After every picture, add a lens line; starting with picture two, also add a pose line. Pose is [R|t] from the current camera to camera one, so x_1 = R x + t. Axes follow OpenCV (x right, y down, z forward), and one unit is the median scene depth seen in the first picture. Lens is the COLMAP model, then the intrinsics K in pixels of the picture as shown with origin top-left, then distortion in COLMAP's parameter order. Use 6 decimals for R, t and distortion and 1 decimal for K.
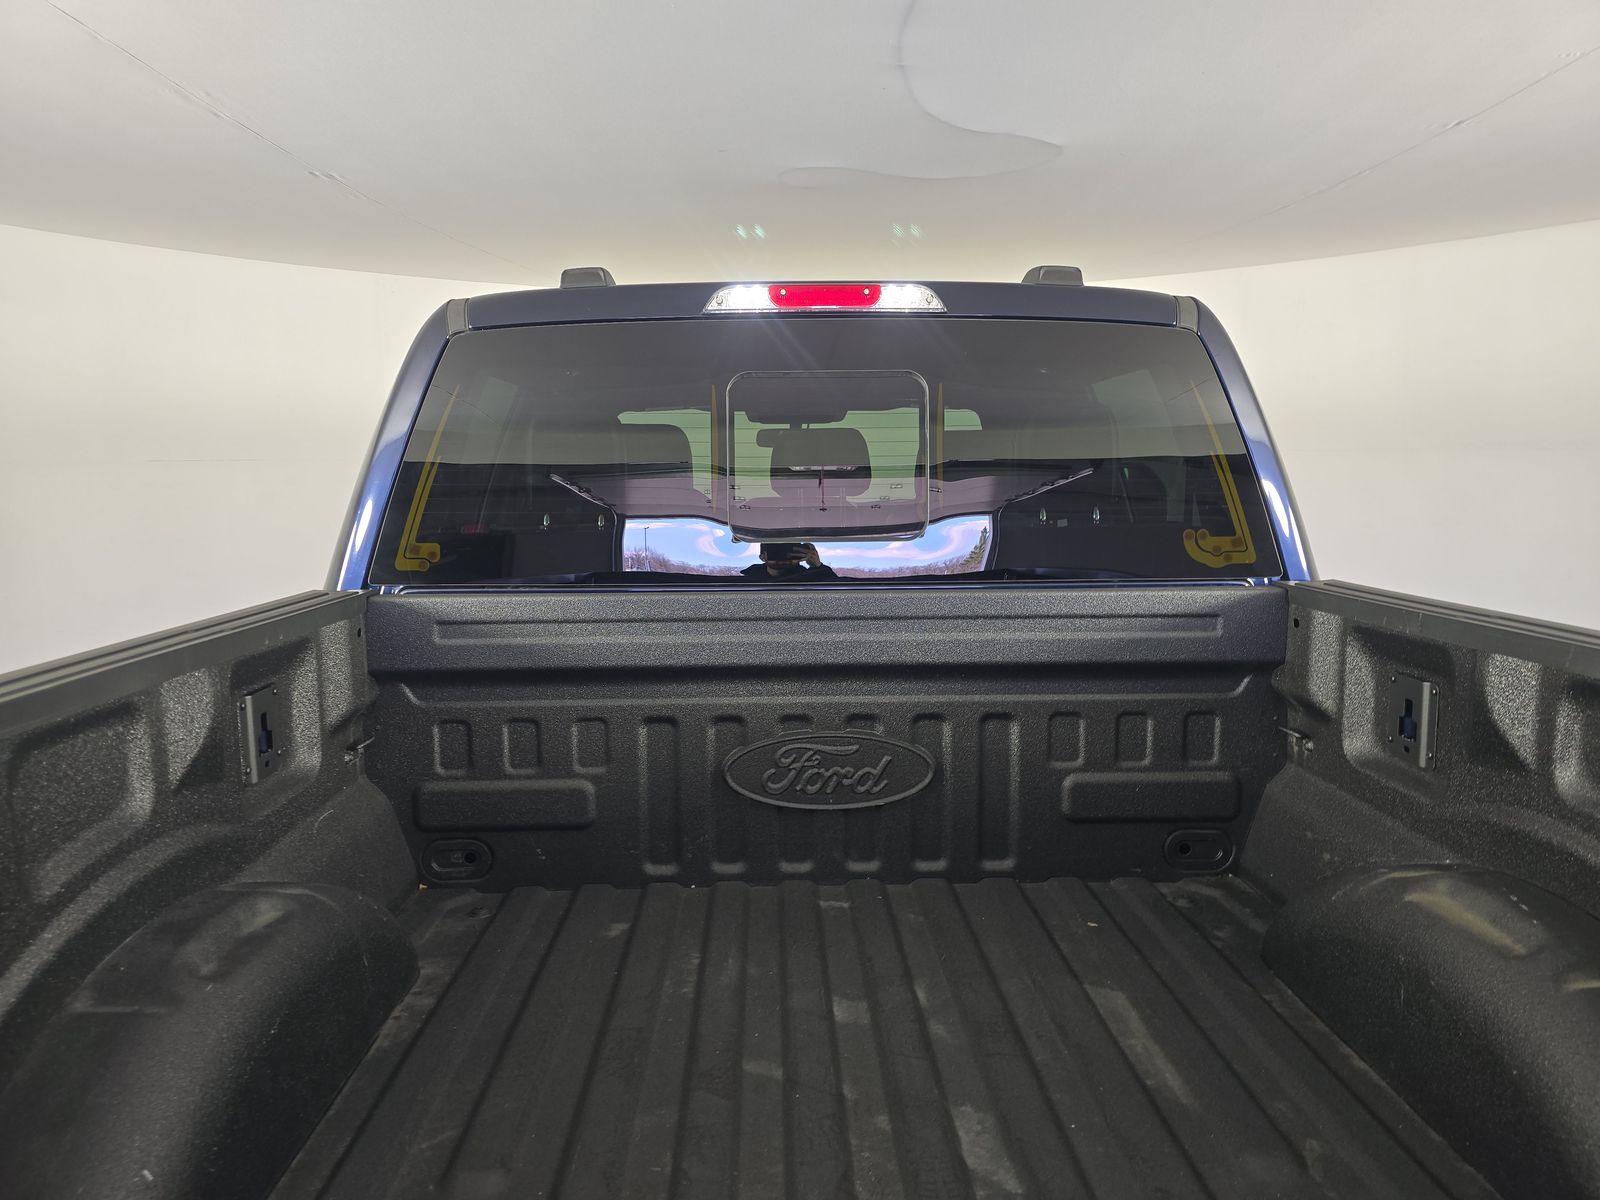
lens RADIAL K [[1086.8, 0, 797.4], [0, 1086.8, 587.5], [0, 0, 1]] dist [0.046318, -0.050351]
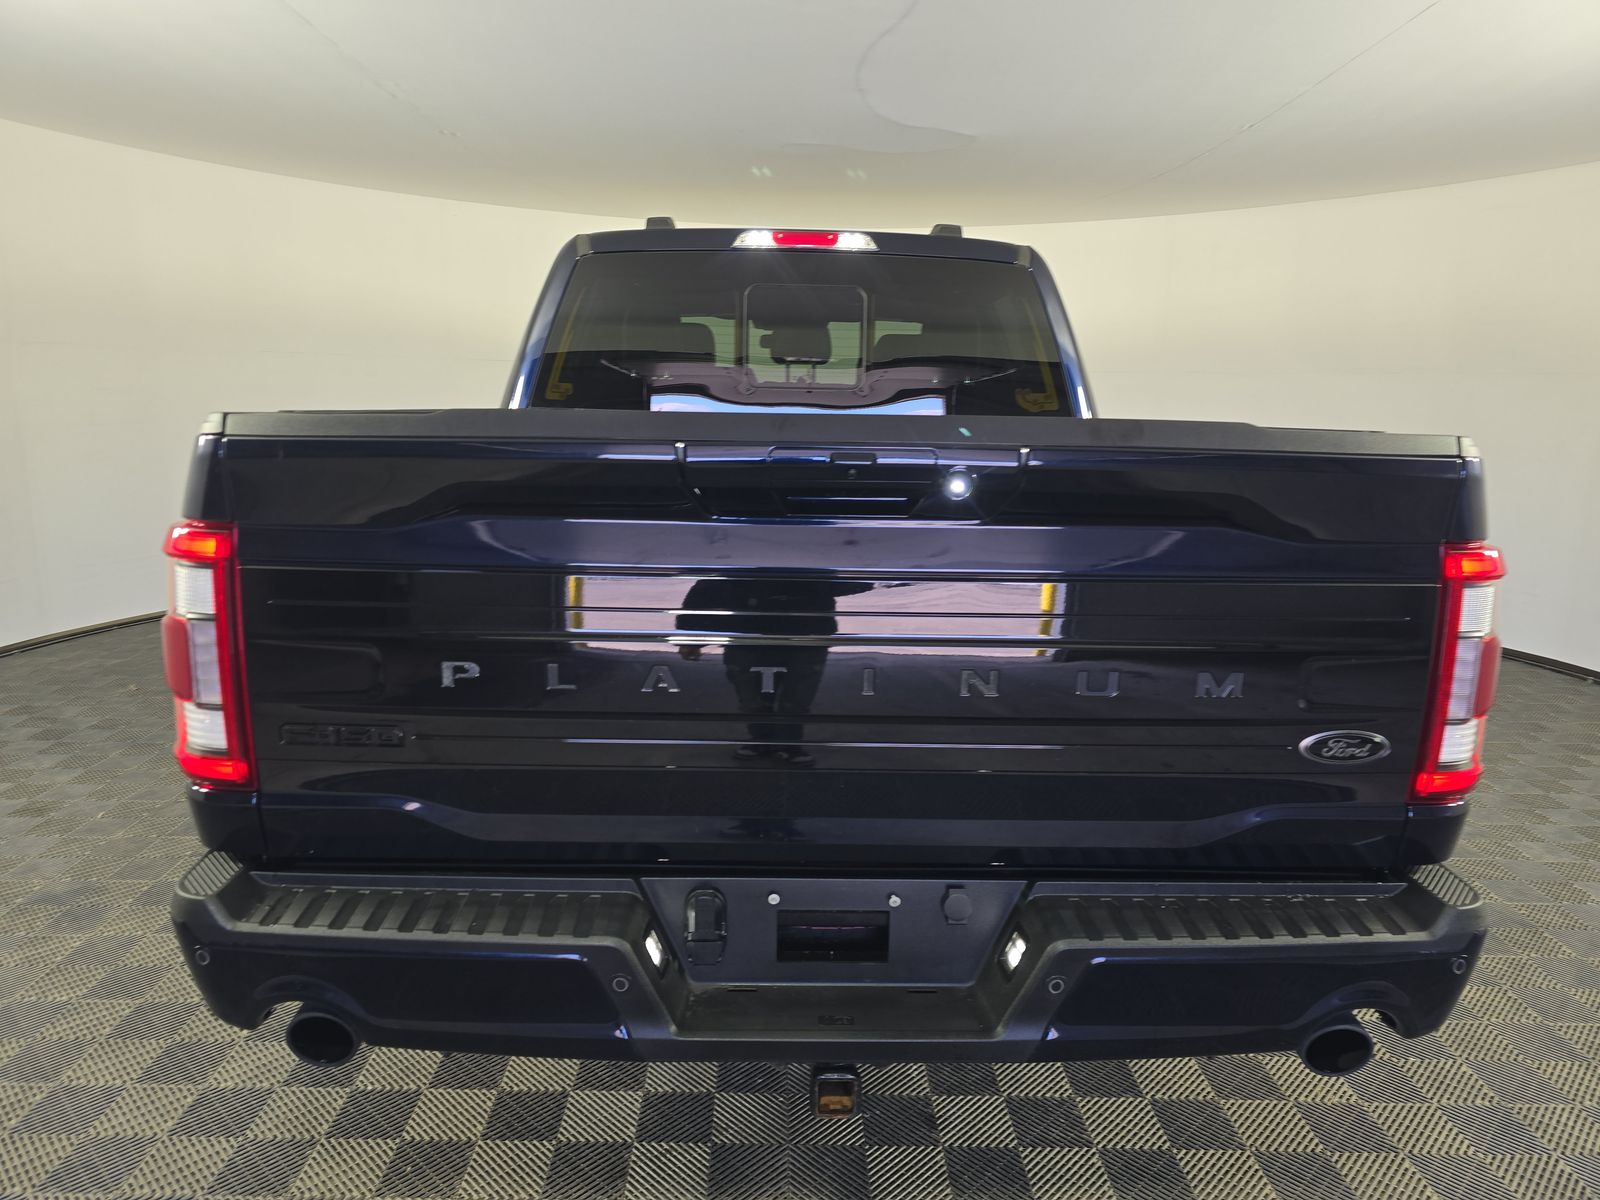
lens RADIAL K [[1086.8, 0, 801.4], [0, 1086.8, 617.0], [0, 0, 1]] dist [0.046318, -0.050351]
pose [[0.999605, 0.026160, 0.010244, 0.016507], [-0.026878, 0.996613, 0.077724, 0.173771], [-0.008176, -0.077969, 0.996922, -0.688824]]
